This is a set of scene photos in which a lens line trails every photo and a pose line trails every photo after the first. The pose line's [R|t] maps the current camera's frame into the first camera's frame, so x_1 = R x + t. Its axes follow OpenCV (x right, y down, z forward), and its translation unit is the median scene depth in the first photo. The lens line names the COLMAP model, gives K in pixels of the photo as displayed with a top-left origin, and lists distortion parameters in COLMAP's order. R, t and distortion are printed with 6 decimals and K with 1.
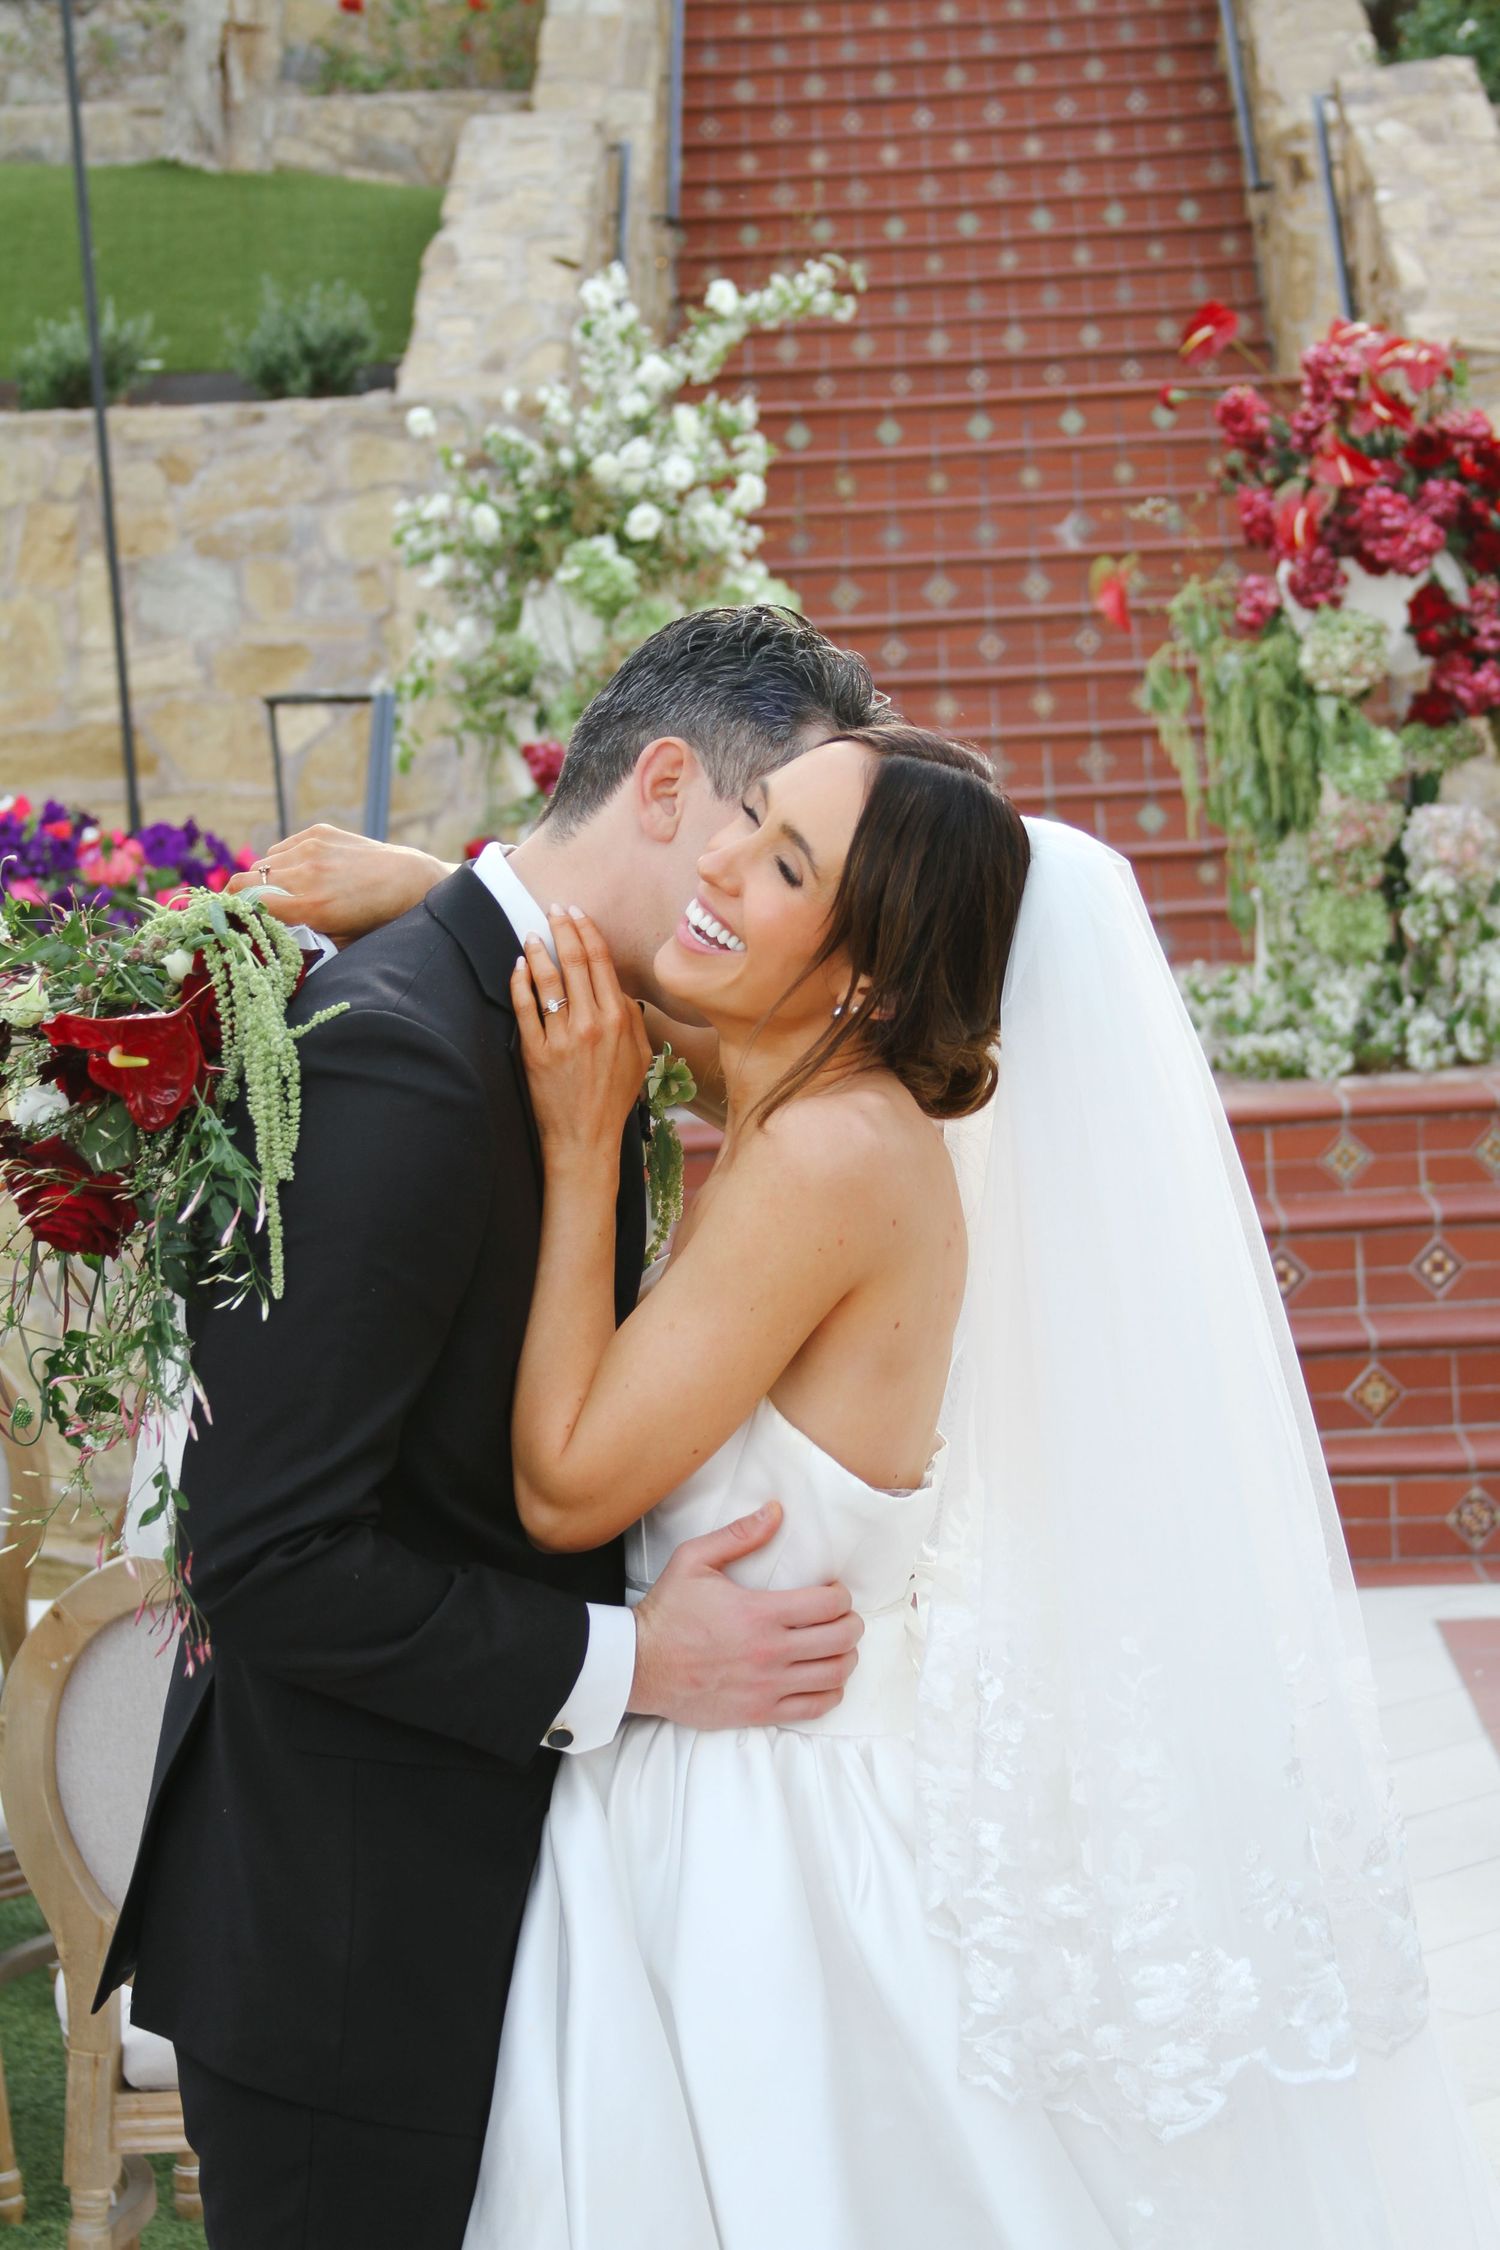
lens RADIAL K [[5510.9, 0, 792.5], [0, 5510.9, 1117.3], [0, 0, 1]] dist [0.138874, 0.000000]
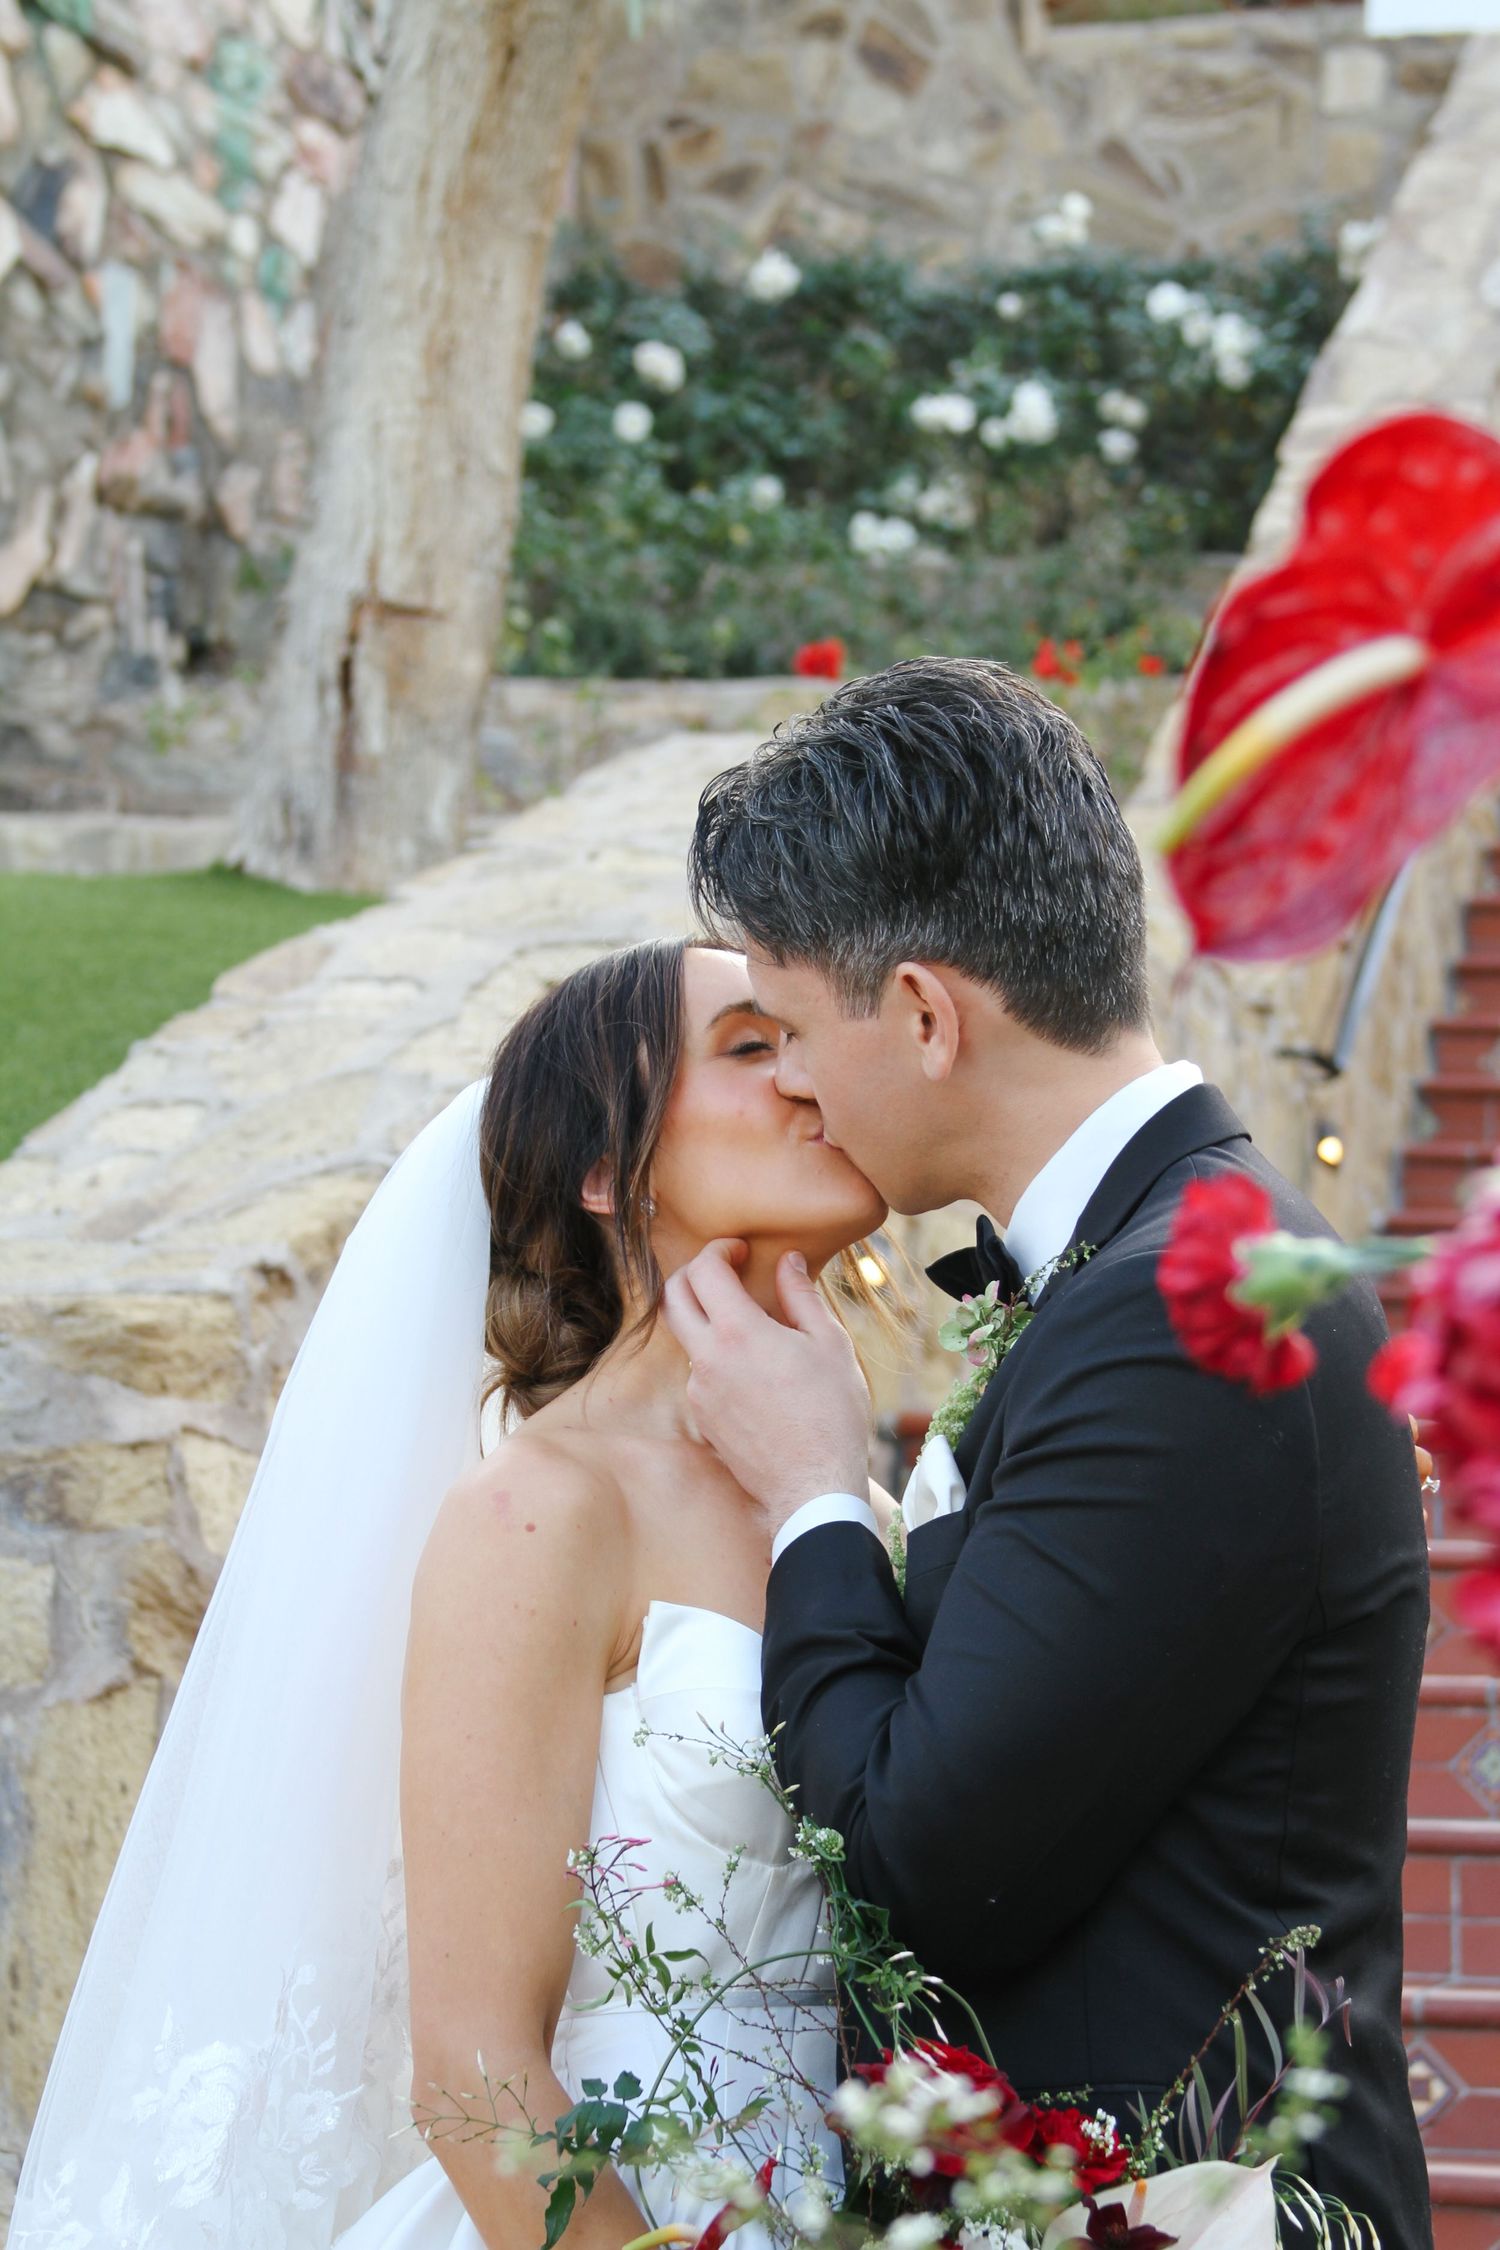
lens RADIAL K [[5639.1, 0, 839.7], [0, 5639.1, 1194.2], [0, 0, 1]] dist [0.139573, 0.000000]
pose [[0.972511, 0.050384, -0.227341, 0.091882], [-0.089122, 0.982510, -0.163496, -0.111652], [0.215127, 0.179262, 0.959992, 0.891749]]
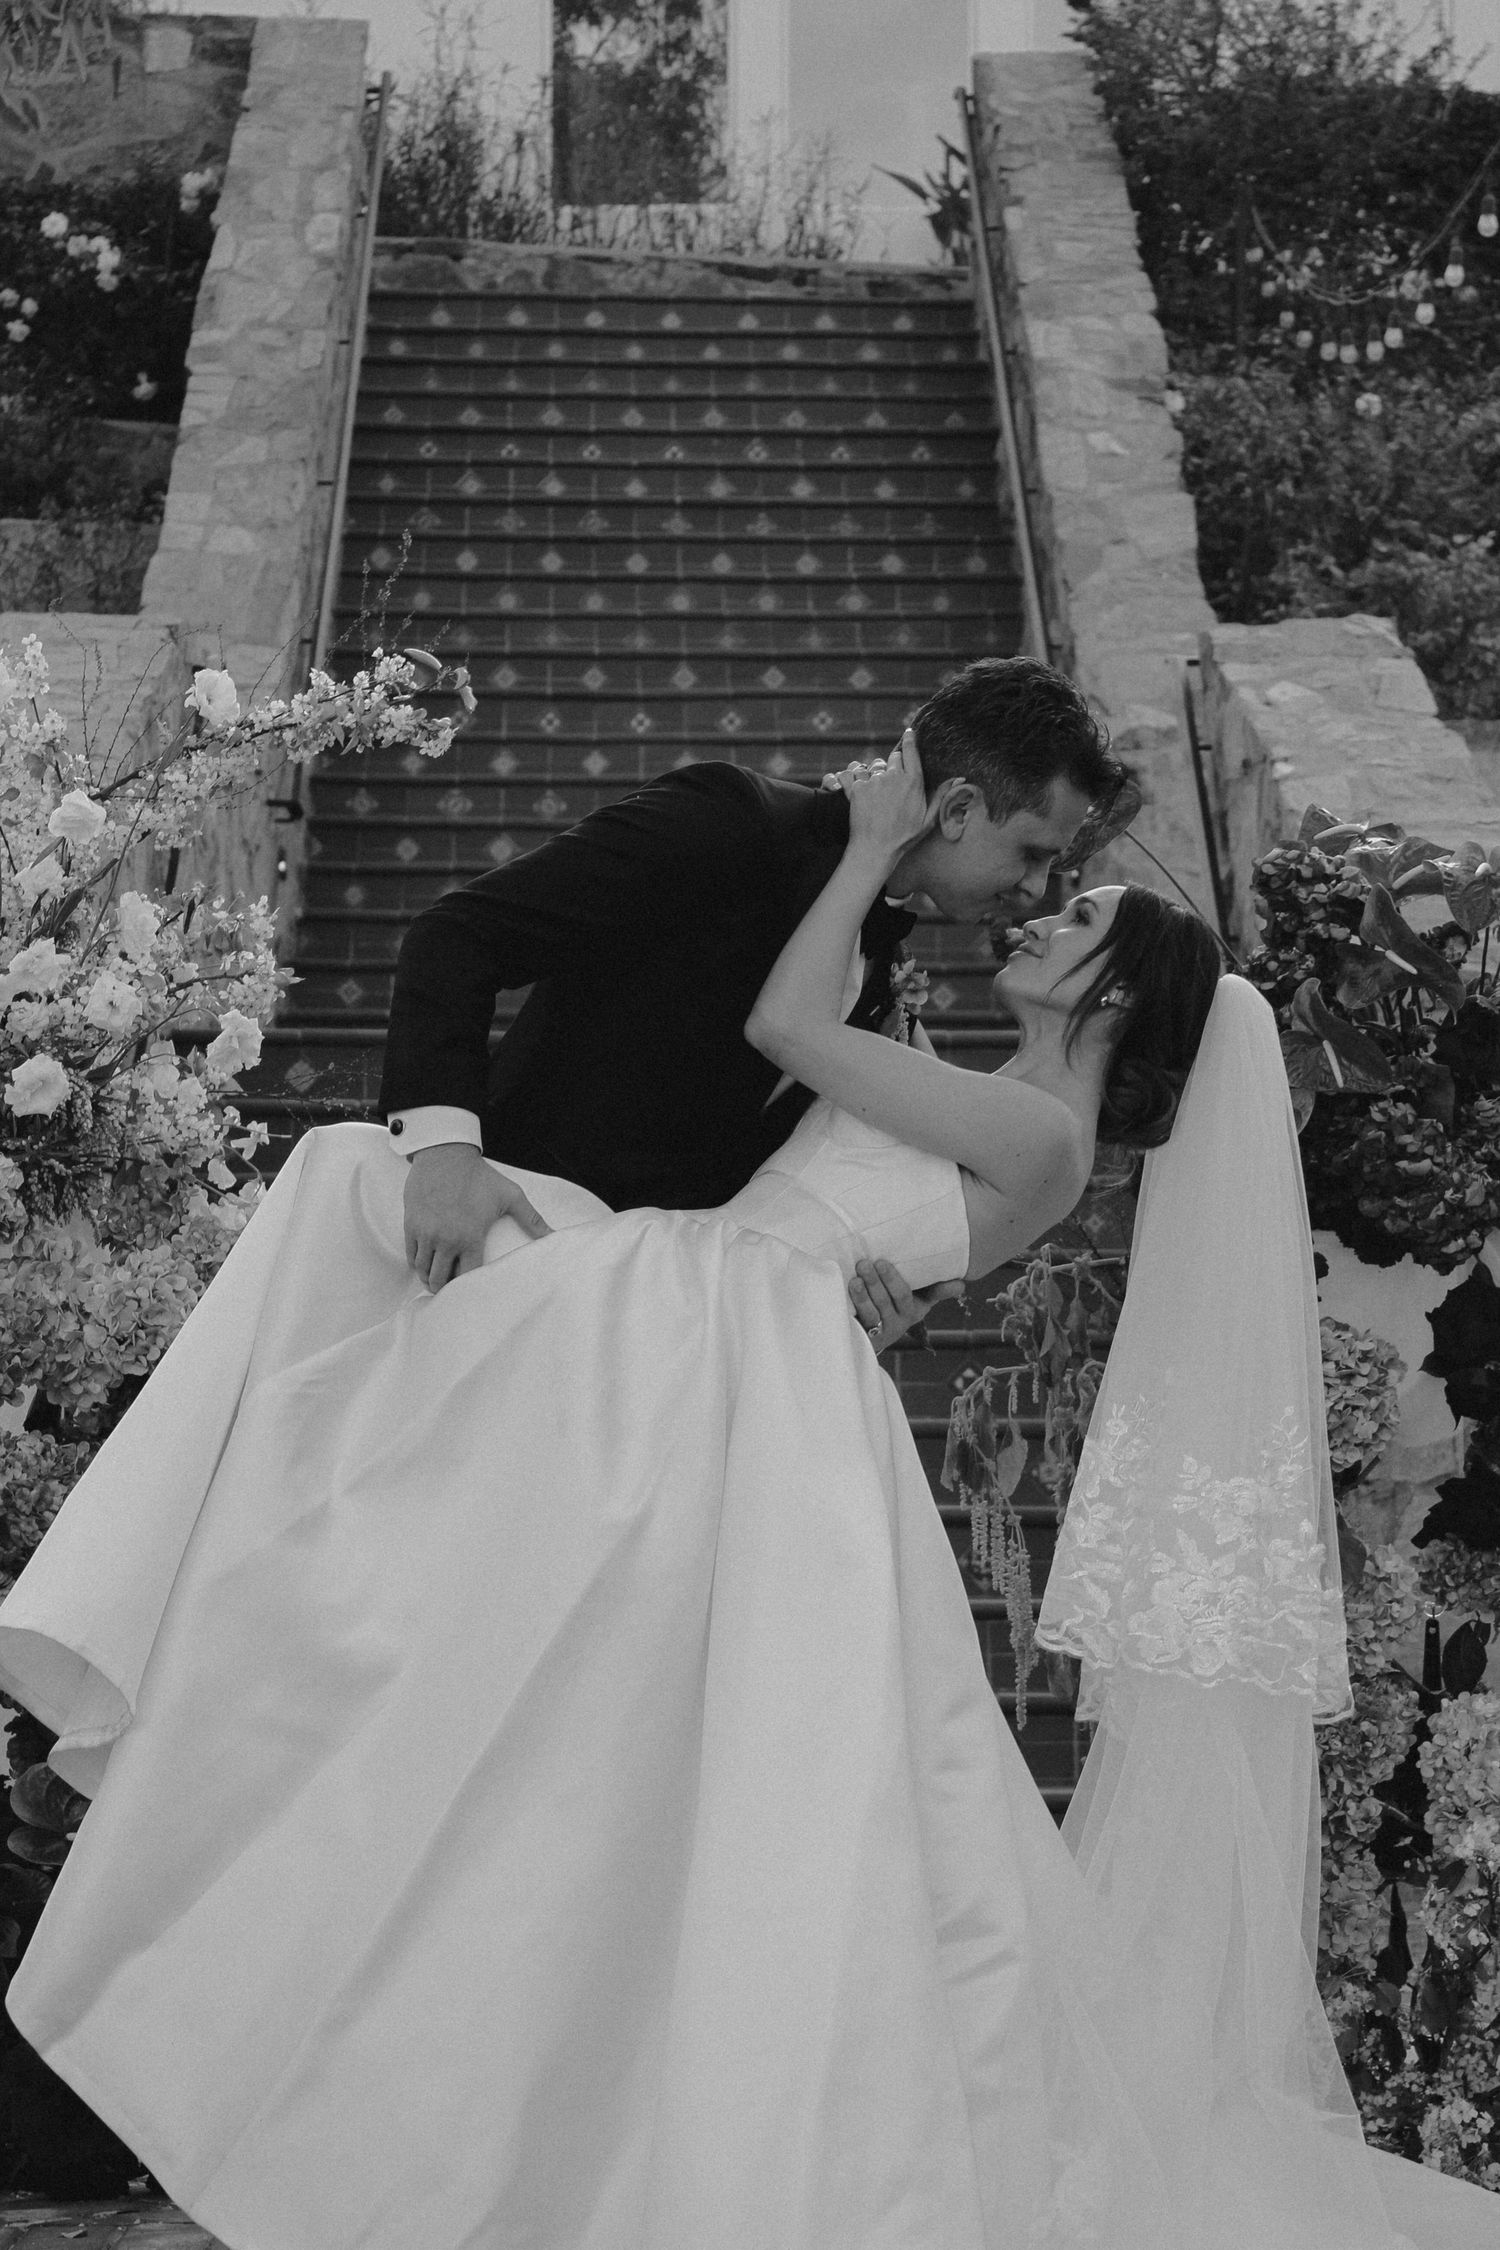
lens RADIAL K [[5510.9, 0, 735.1], [0, 5510.9, 1171.0], [0, 0, 1]] dist [0.138874, 0.000000]
pose [[0.997631, 0.057110, 0.038352, 0.020818], [-0.051674, 0.990133, -0.130256, -0.032575], [-0.045412, 0.127966, 0.990738, 0.460113]]
